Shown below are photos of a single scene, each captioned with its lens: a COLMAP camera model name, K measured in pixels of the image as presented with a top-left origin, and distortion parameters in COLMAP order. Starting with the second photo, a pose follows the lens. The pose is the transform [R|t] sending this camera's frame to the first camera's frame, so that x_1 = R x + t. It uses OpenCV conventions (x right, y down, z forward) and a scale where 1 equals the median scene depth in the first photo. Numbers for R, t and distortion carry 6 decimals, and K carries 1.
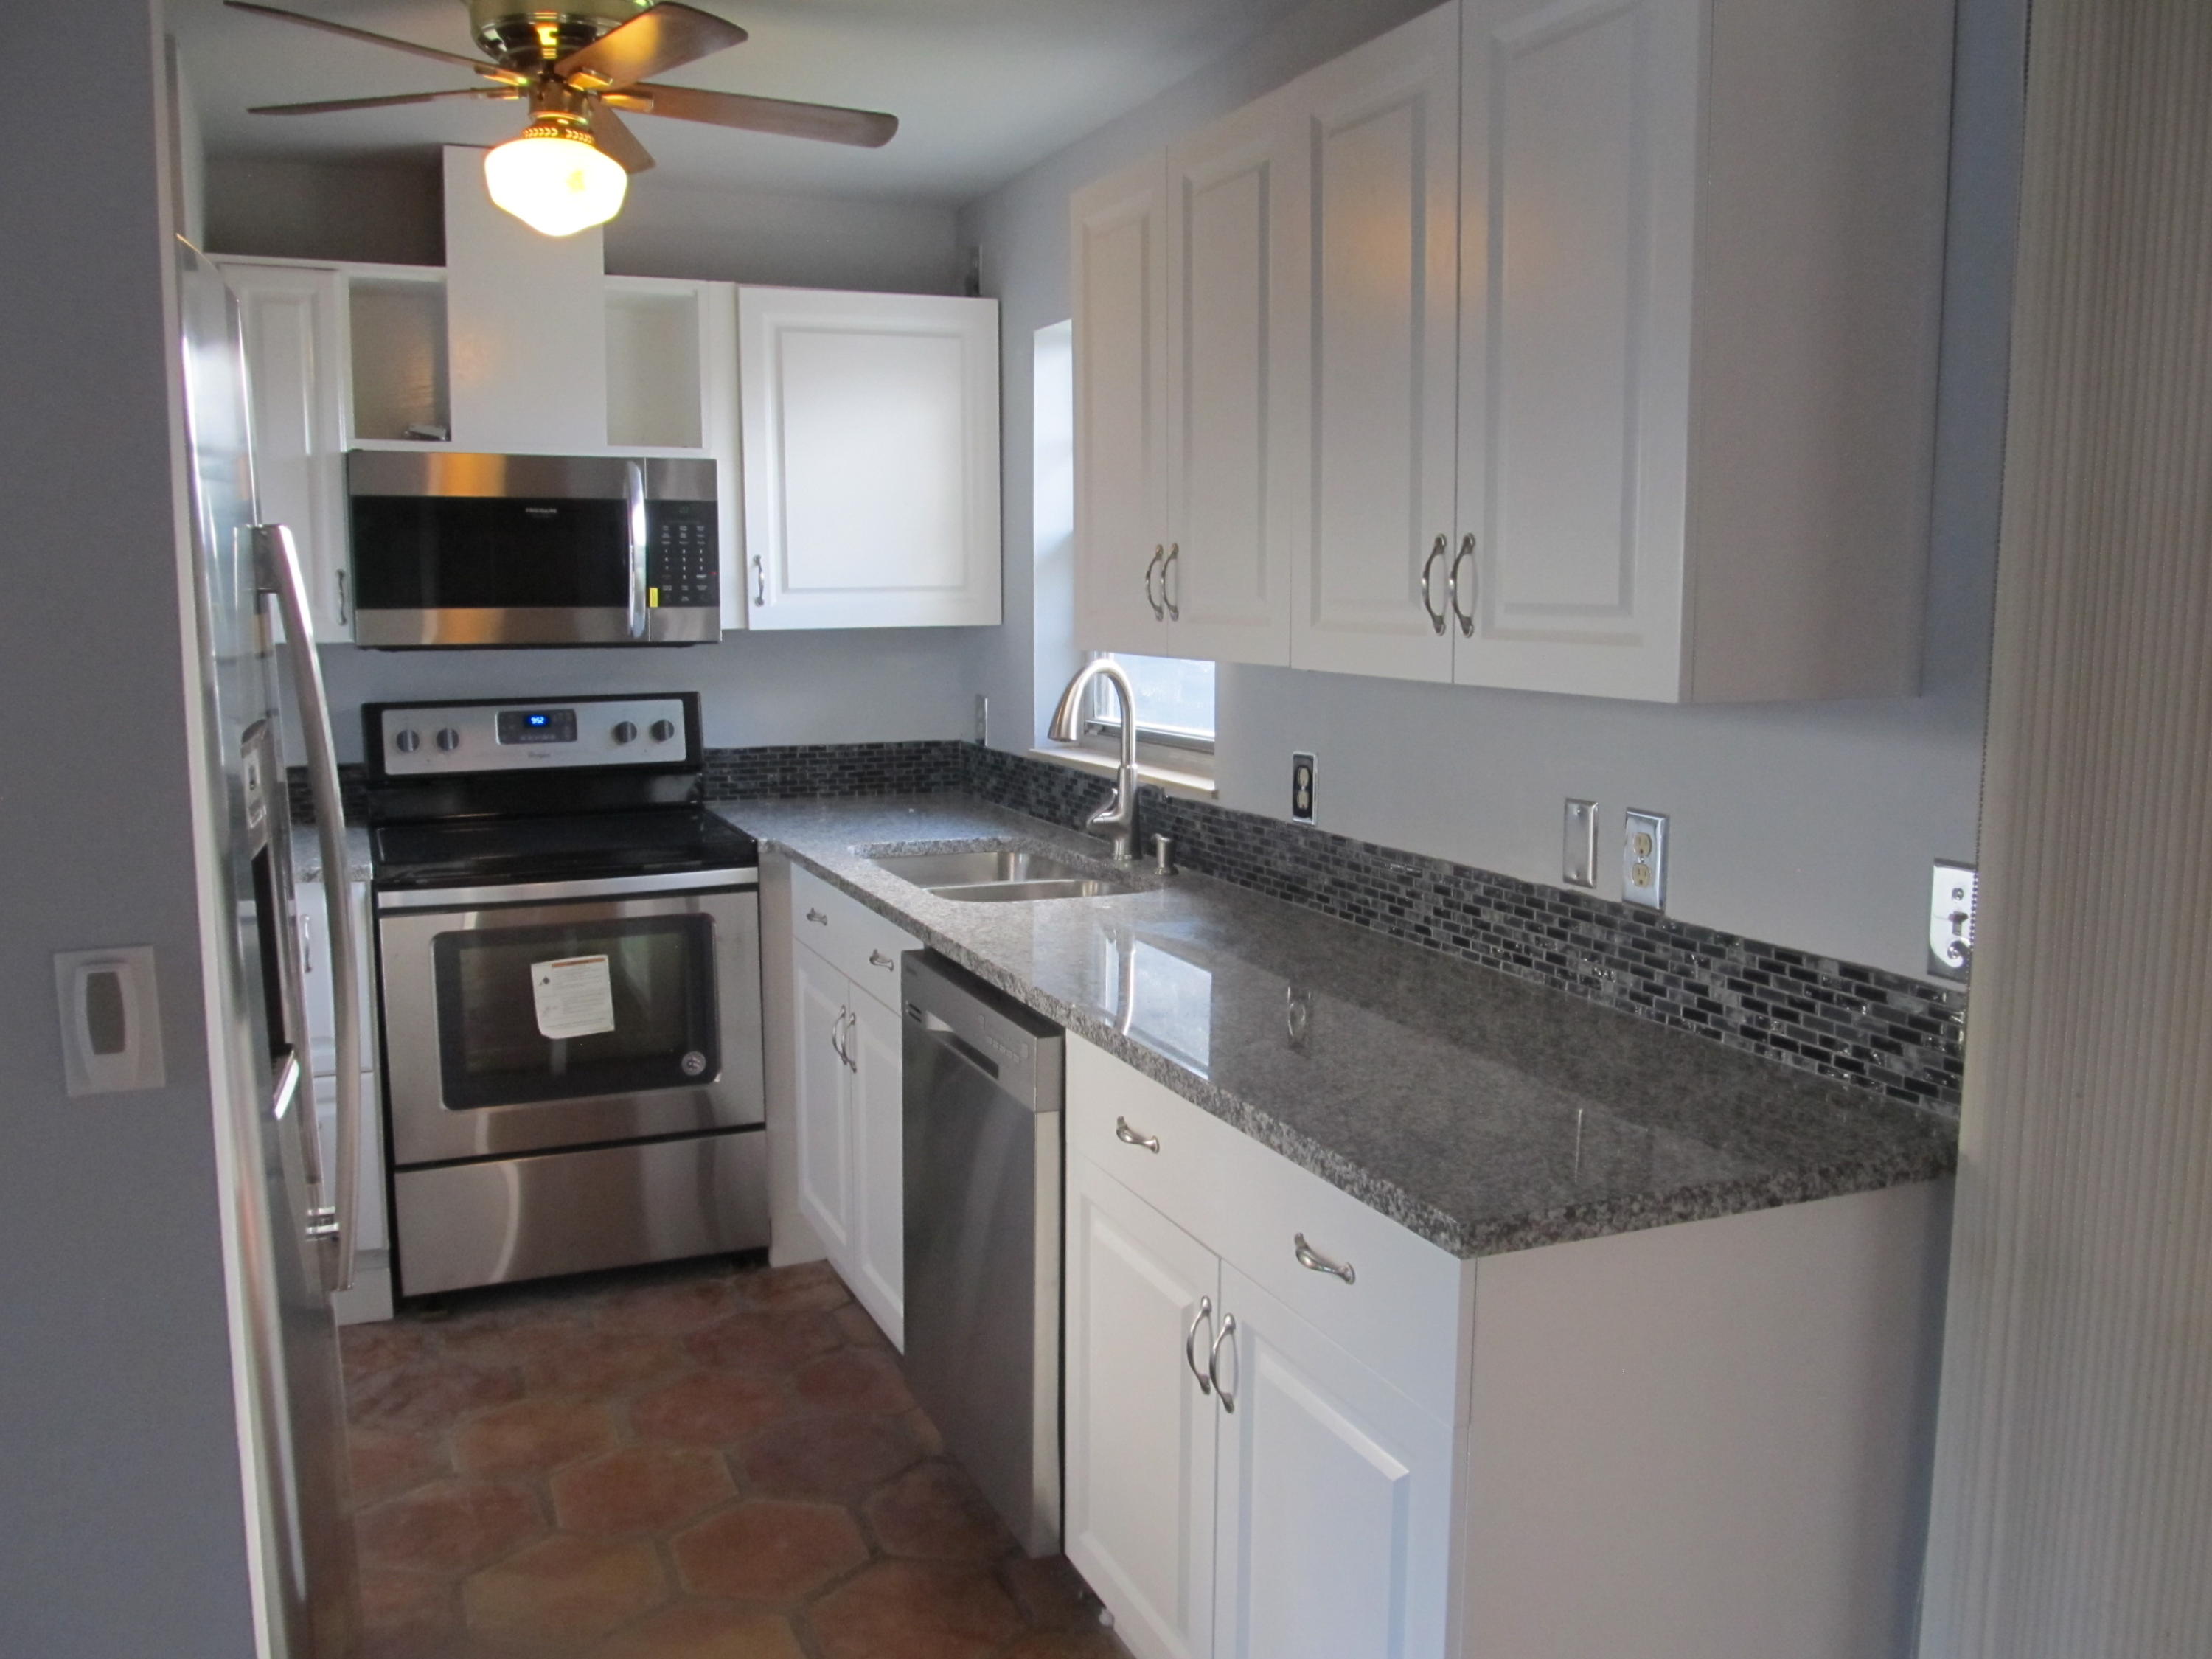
lens RADIAL K [[1831.9, 0, 1093.5], [0, 1831.9, 834.7], [0, 0, 1]] dist [-0.062551, 0.032657]
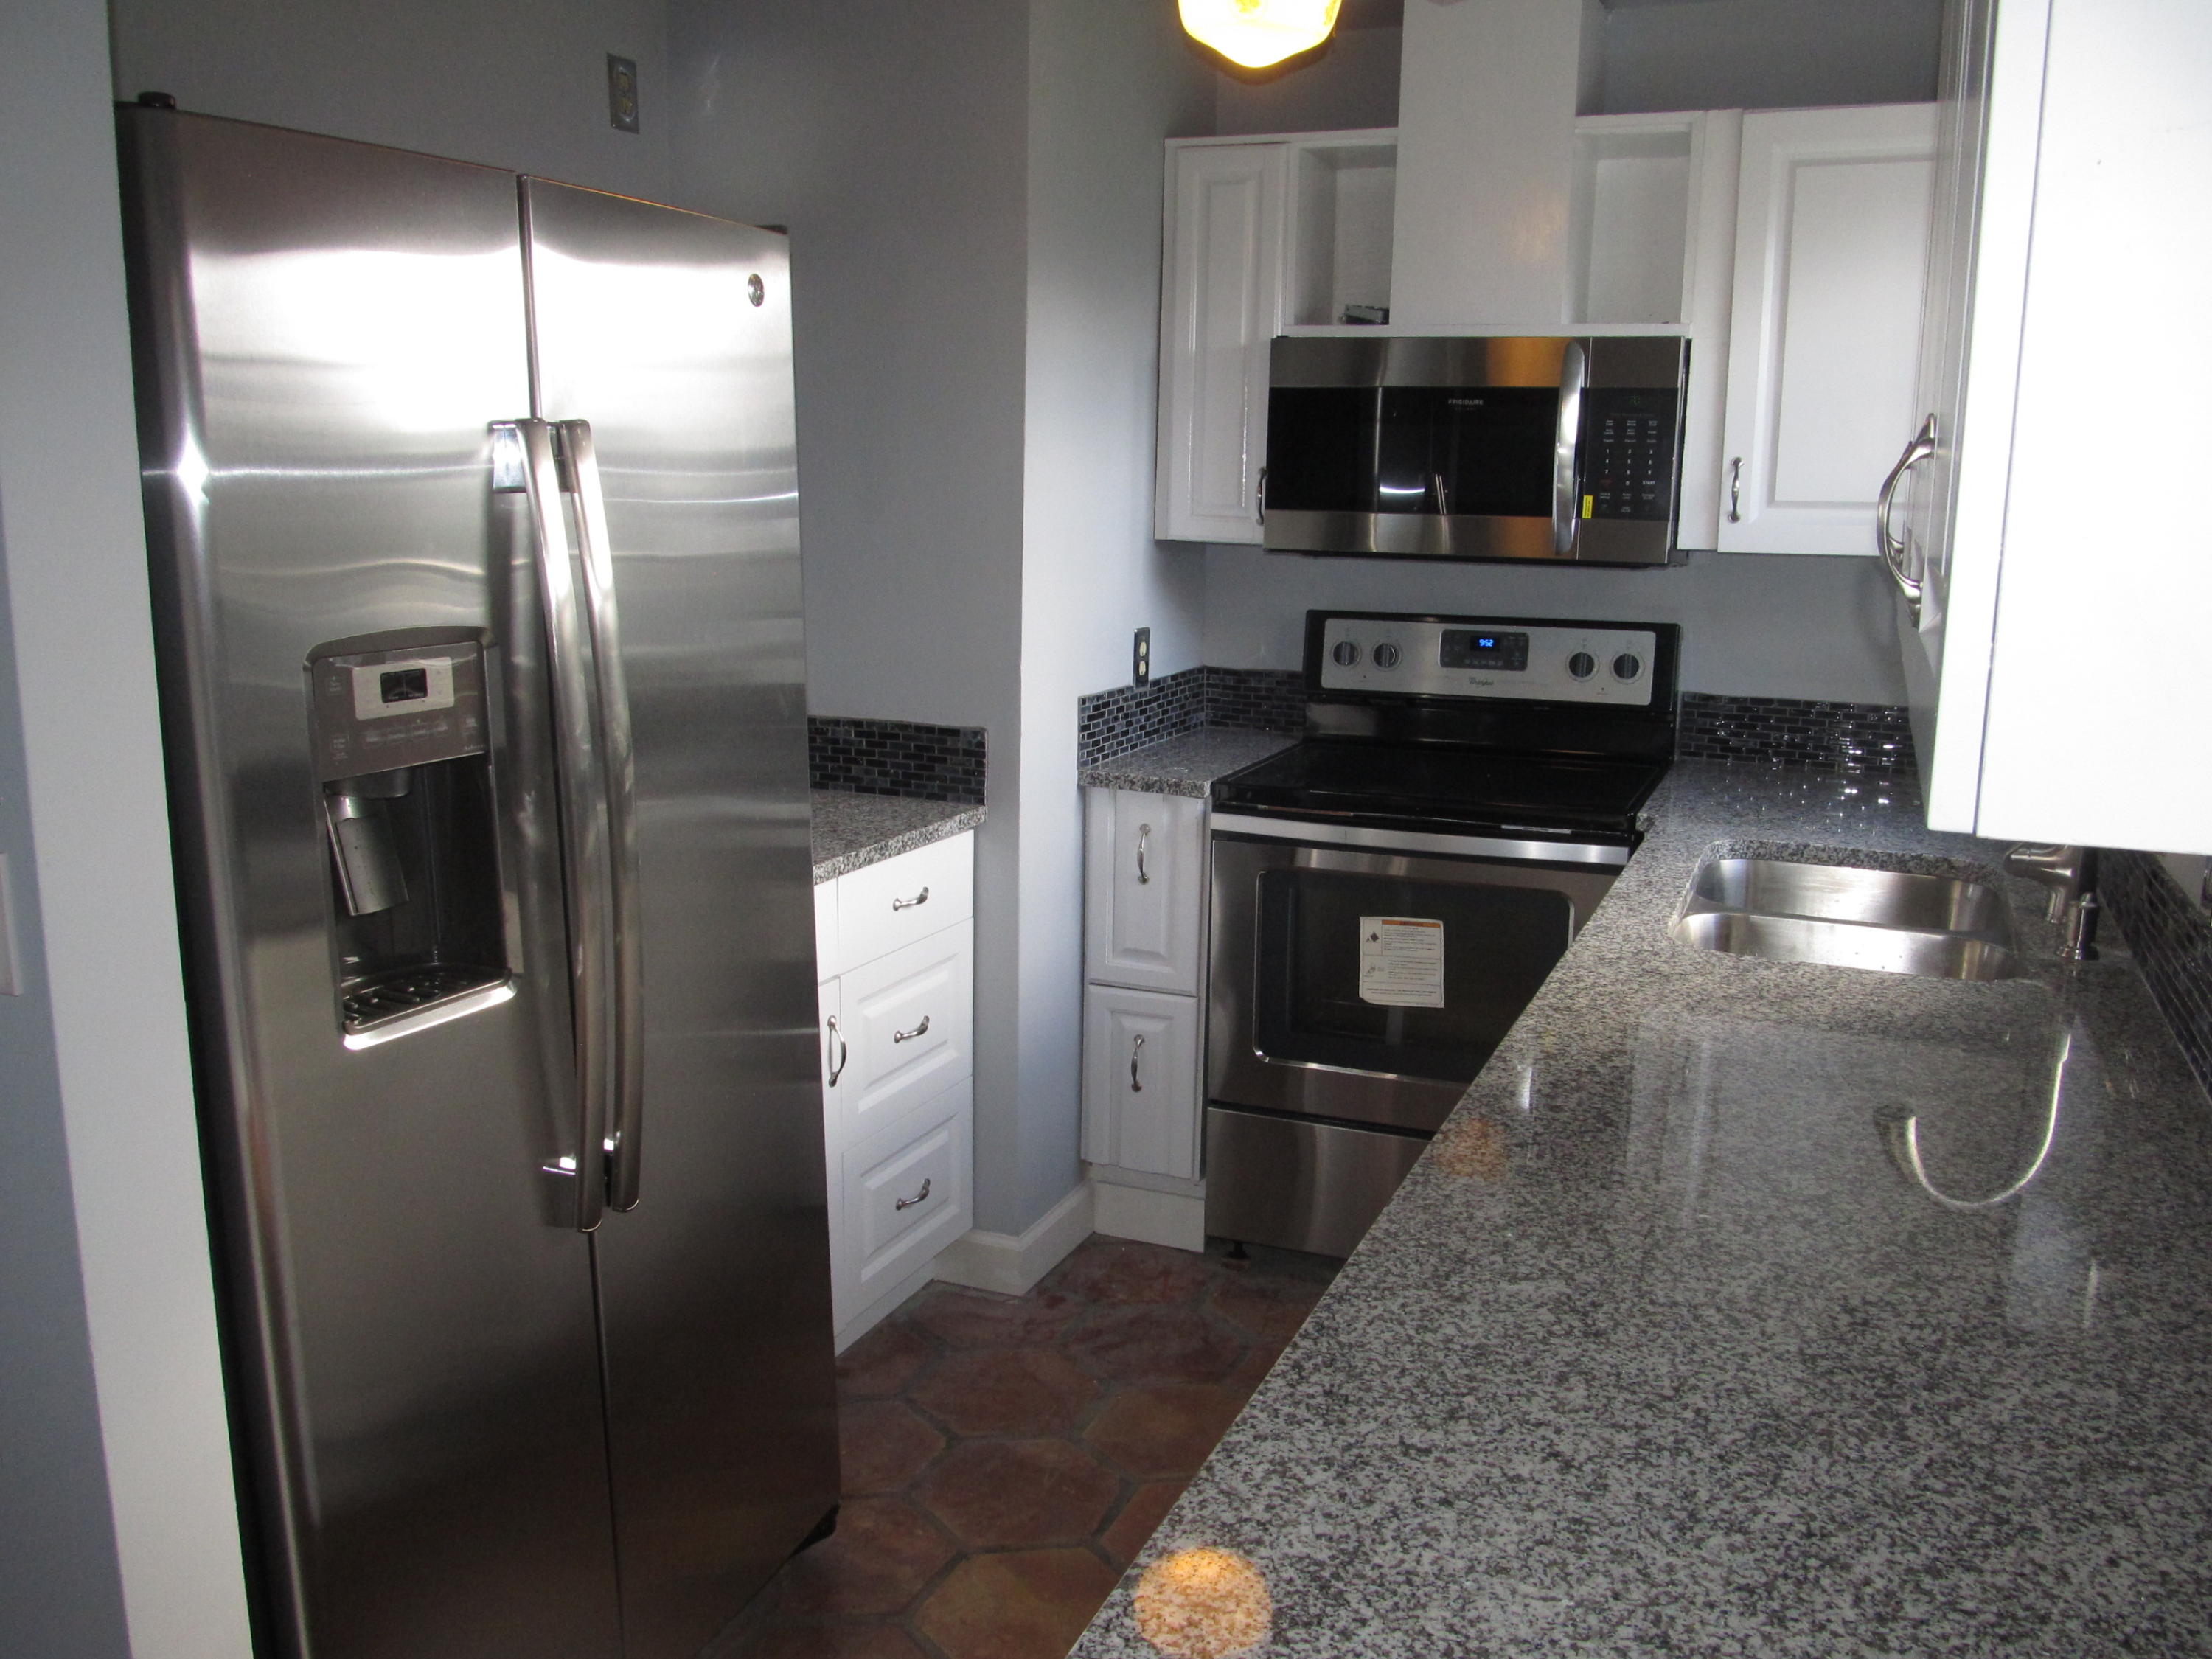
lens RADIAL K [[1831.9, 0, 1101.9], [0, 1831.9, 831.9], [0, 0, 1]] dist [-0.062551, 0.032657]
pose [[0.697874, 0.148701, -0.700614, 0.234578], [-0.111705, 0.988837, 0.098607, -0.045819], [0.707456, 0.009447, 0.706694, 0.290972]]
